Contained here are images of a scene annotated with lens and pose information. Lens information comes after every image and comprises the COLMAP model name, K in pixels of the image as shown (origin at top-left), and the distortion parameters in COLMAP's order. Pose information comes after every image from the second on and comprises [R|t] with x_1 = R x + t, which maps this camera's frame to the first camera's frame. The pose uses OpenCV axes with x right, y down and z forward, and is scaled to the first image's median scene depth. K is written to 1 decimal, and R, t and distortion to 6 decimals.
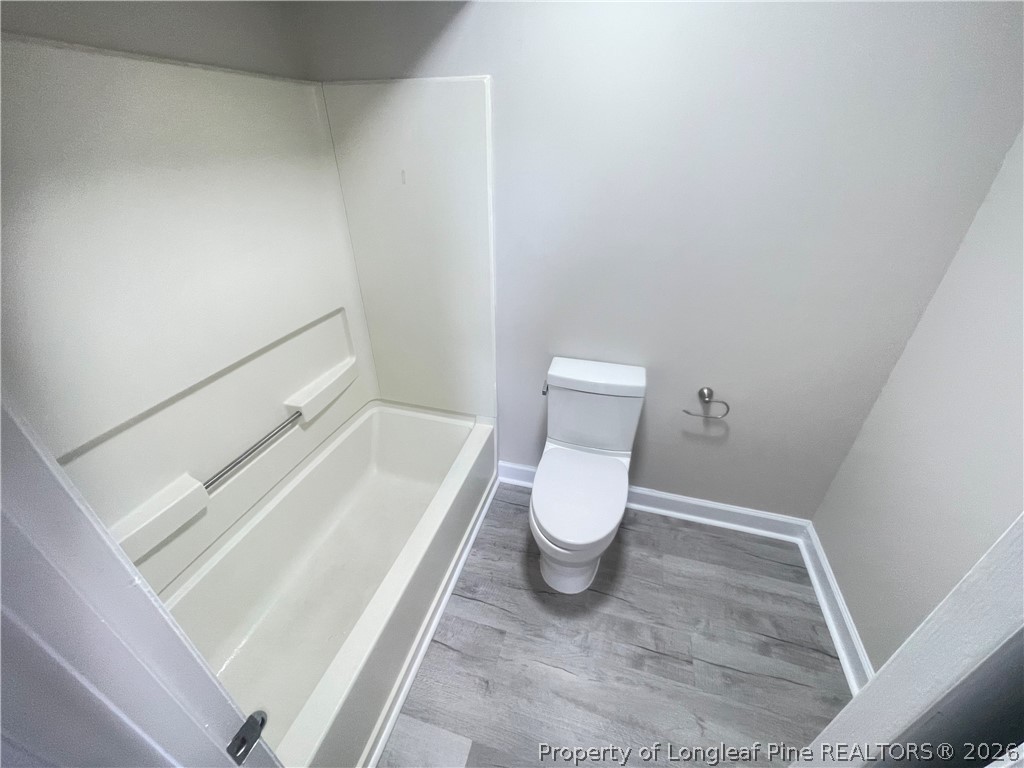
lens RADIAL K [[413.3, 0, 512.0], [0, 413.3, 384.0], [0, 0, 1]] dist [-0.001002, -0.000050]
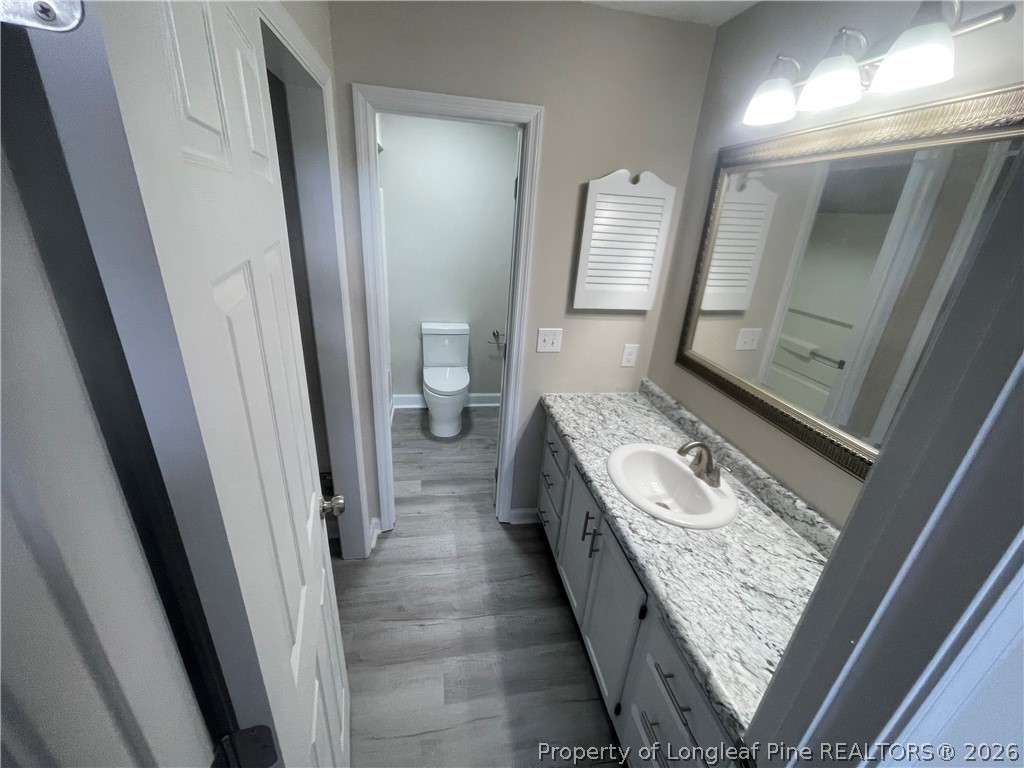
lens RADIAL K [[413.3, 0, 512.0], [0, 413.3, 384.0], [0, 0, 1]] dist [-0.001002, -0.000050]
pose [[0.890633, -0.116710, 0.439491, -0.427718], [0.172237, 0.981071, -0.088510, 0.488404], [-0.420842, 0.154526, 0.893876, -0.906997]]
